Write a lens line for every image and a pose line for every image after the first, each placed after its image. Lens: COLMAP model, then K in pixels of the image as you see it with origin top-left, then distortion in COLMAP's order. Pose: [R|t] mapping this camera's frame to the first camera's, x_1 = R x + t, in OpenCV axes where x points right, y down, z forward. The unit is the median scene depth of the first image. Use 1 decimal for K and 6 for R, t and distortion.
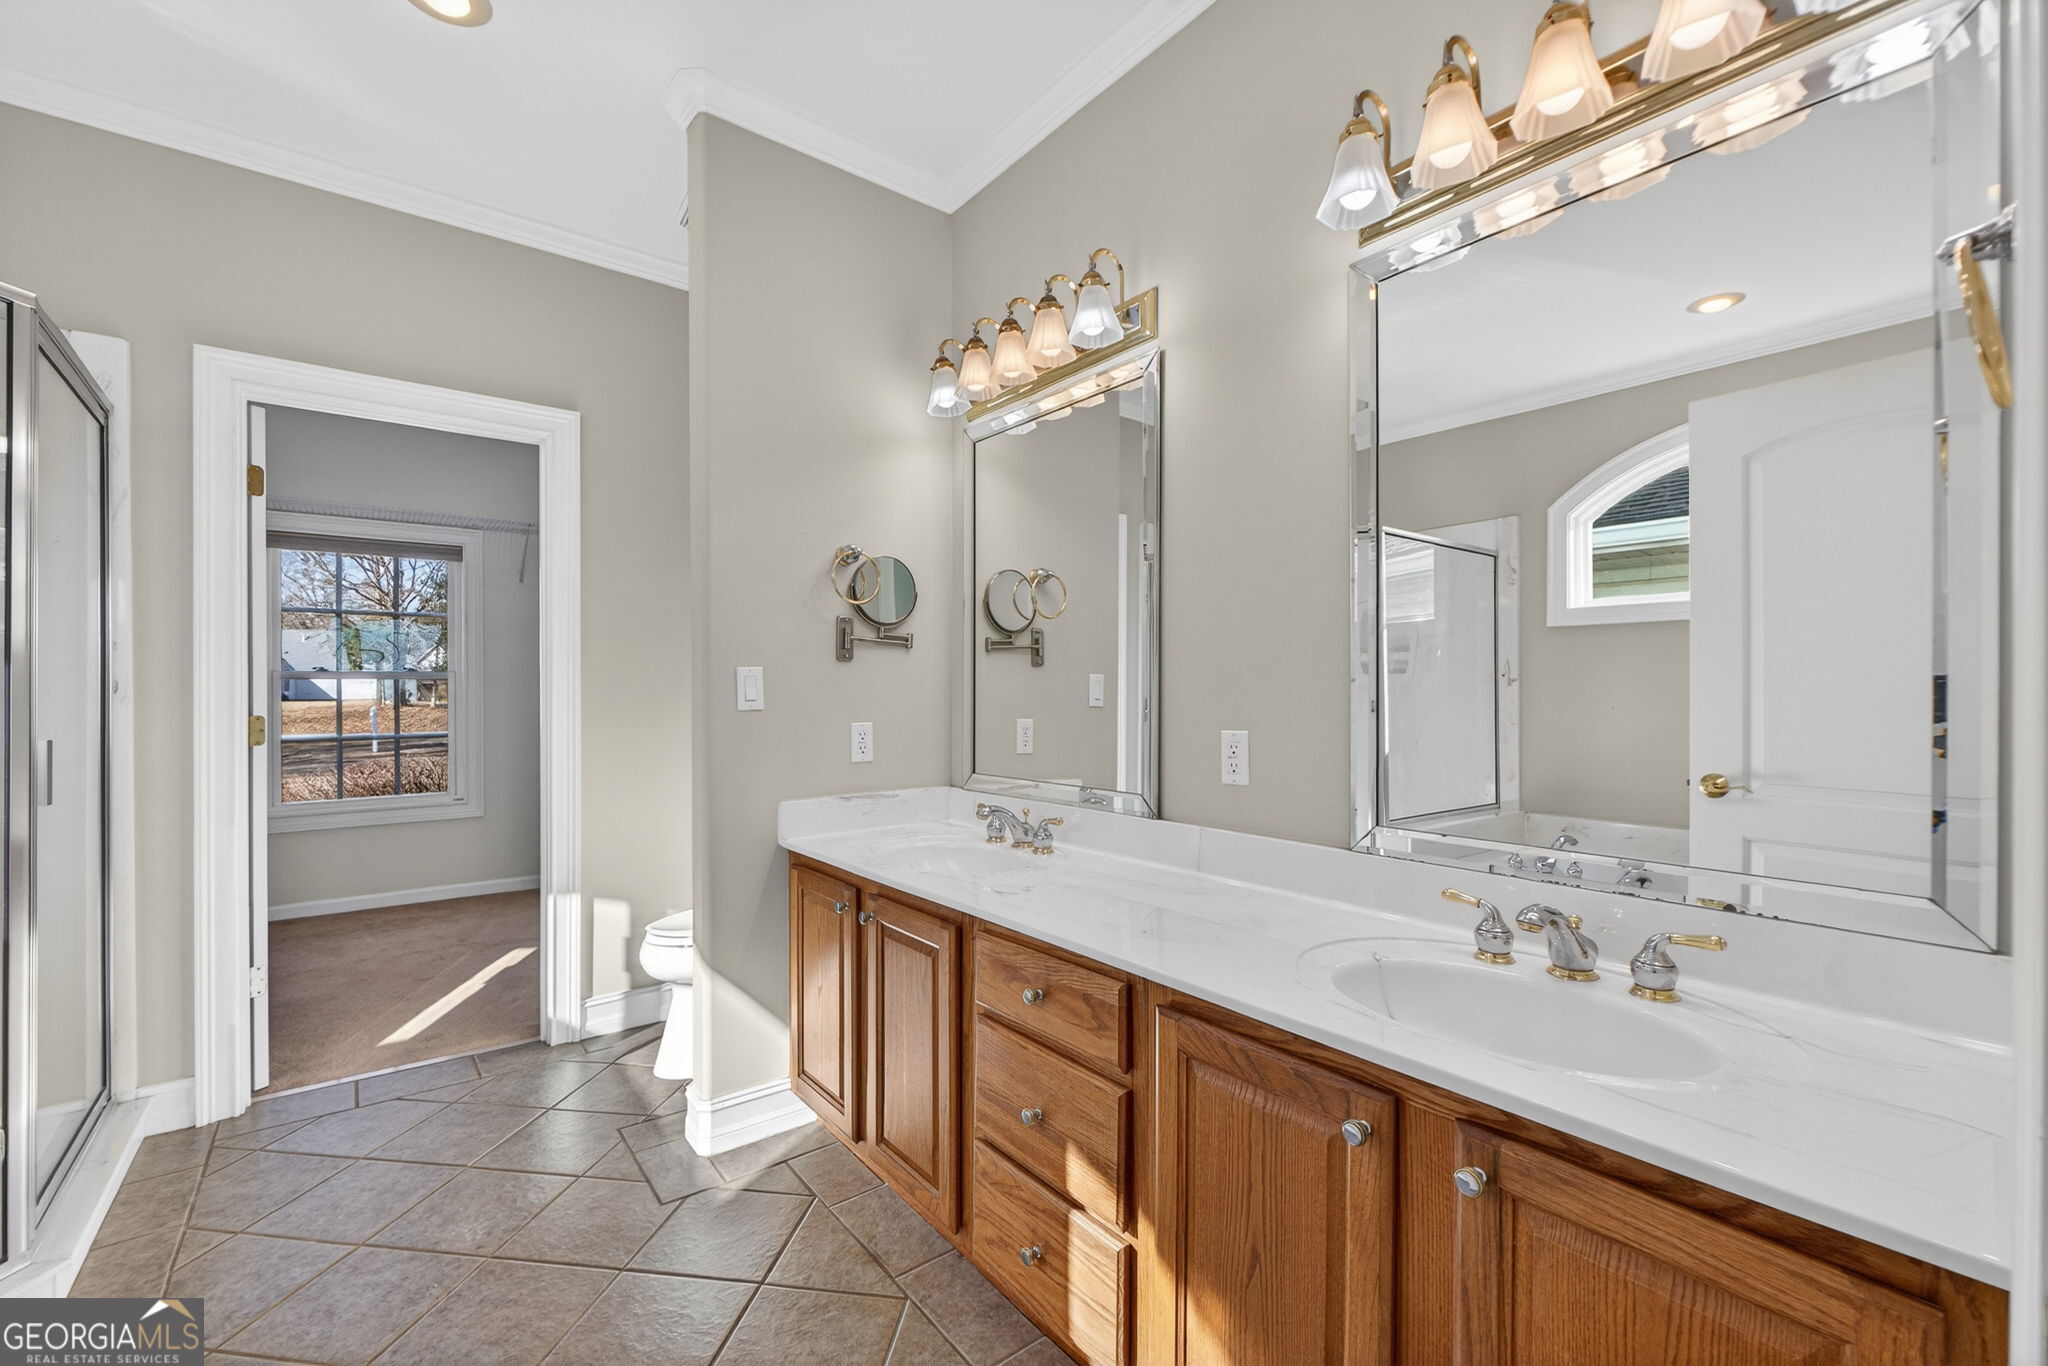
lens RADIAL K [[864.3, 0, 1027.8], [0, 864.3, 691.2], [0, 0, 1]] dist [-0.002374, 0.000681]
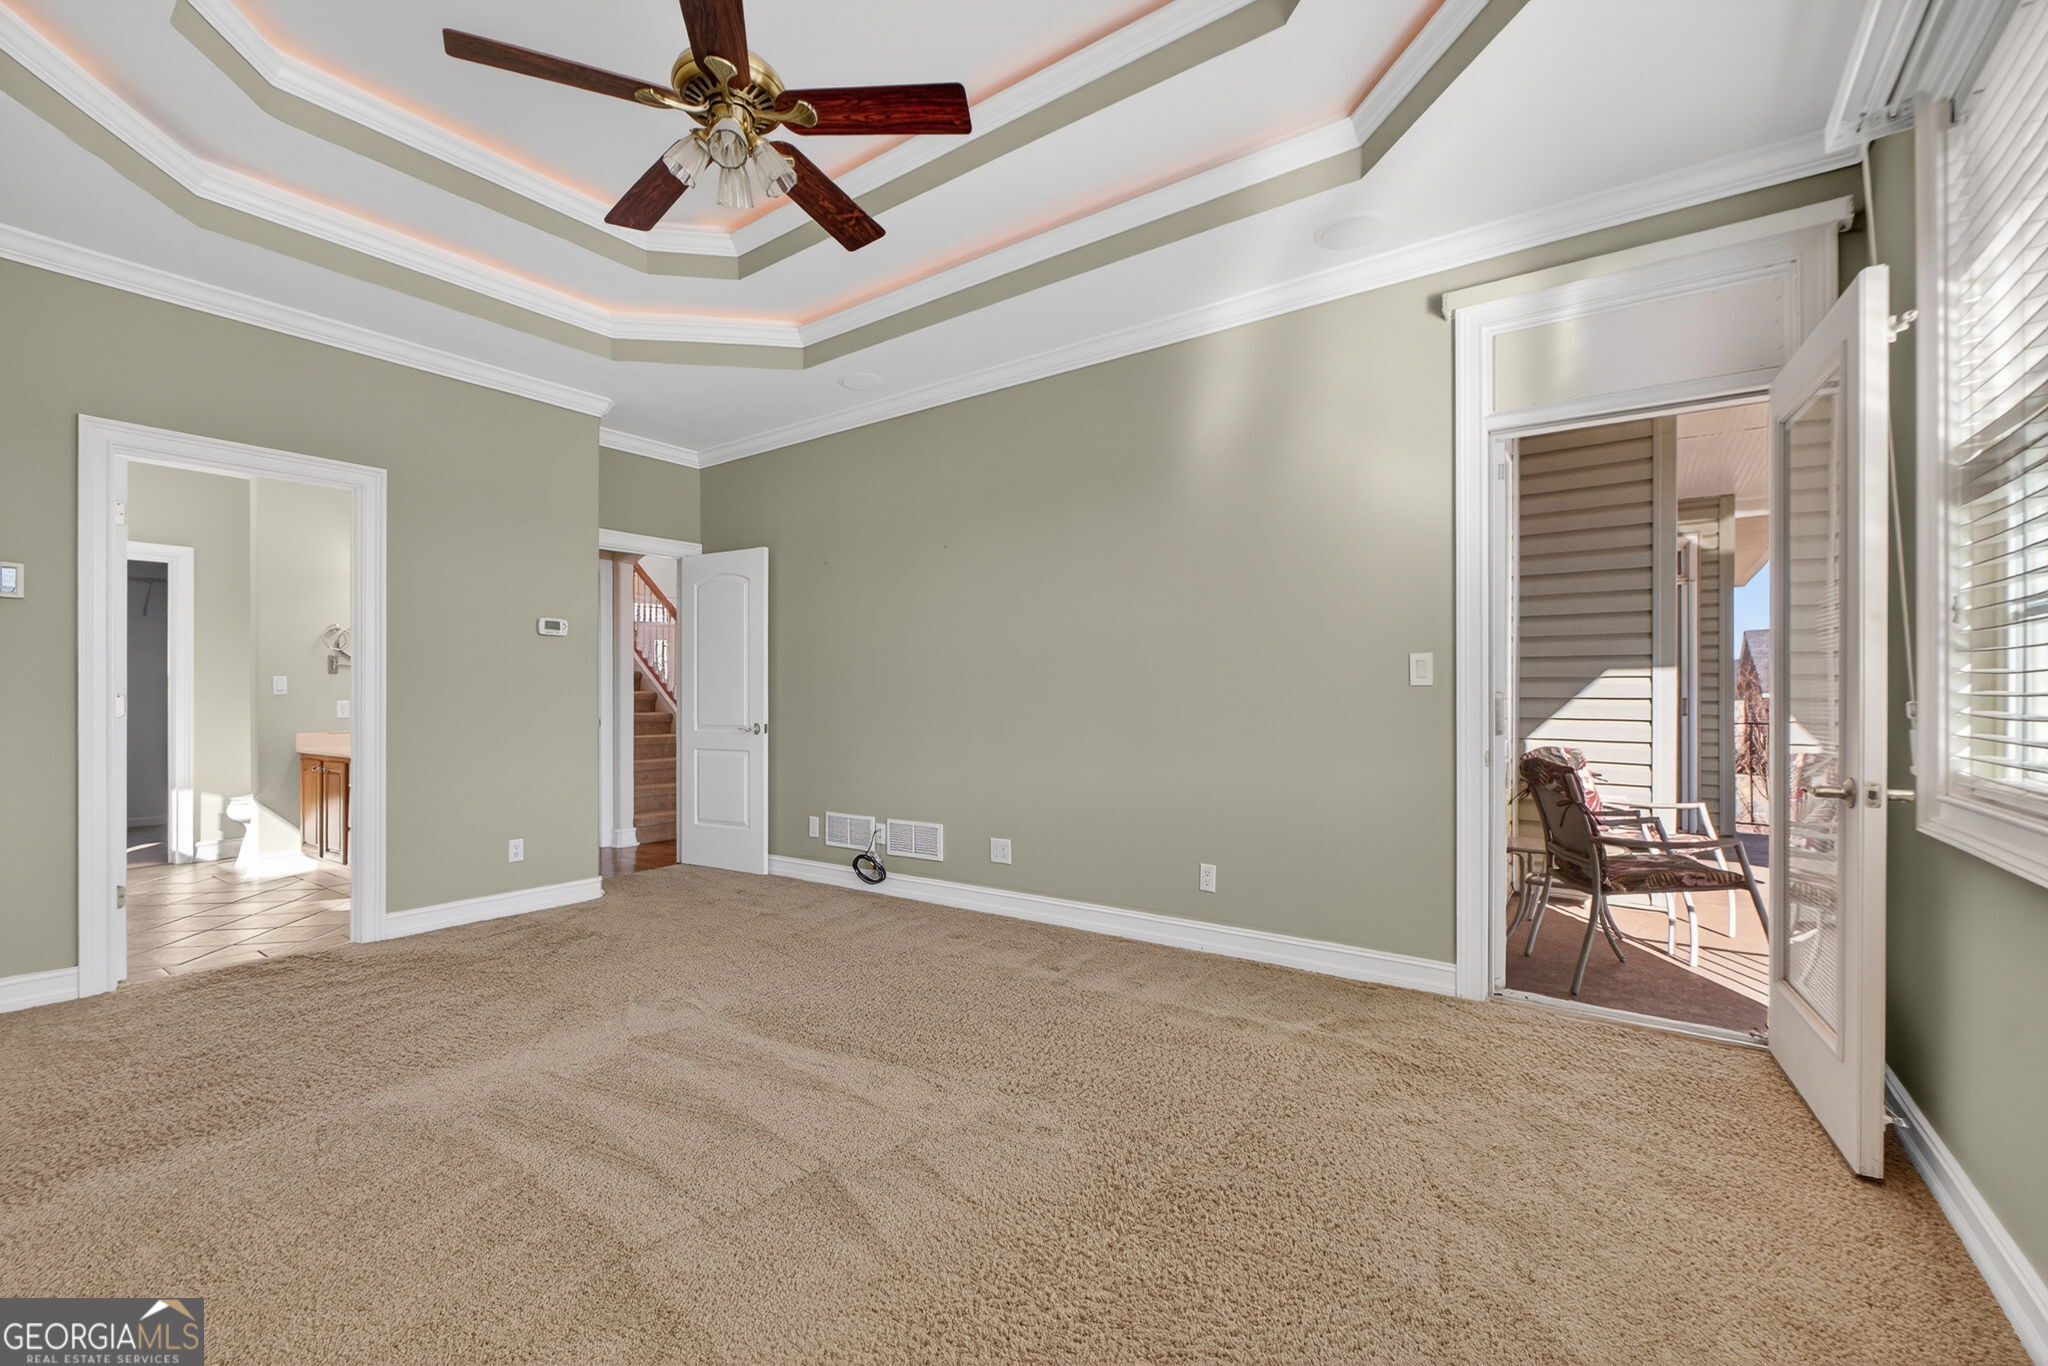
lens RADIAL K [[864.3, 0, 1018.5], [0, 864.3, 686.5], [0, 0, 1]] dist [-0.002374, 0.000681]
pose [[0.958974, 0.003924, 0.283466, 0.815412], [-0.002973, 0.999988, -0.003784, 0.002221], [-0.283478, 0.002786, 0.958975, -1.590519]]
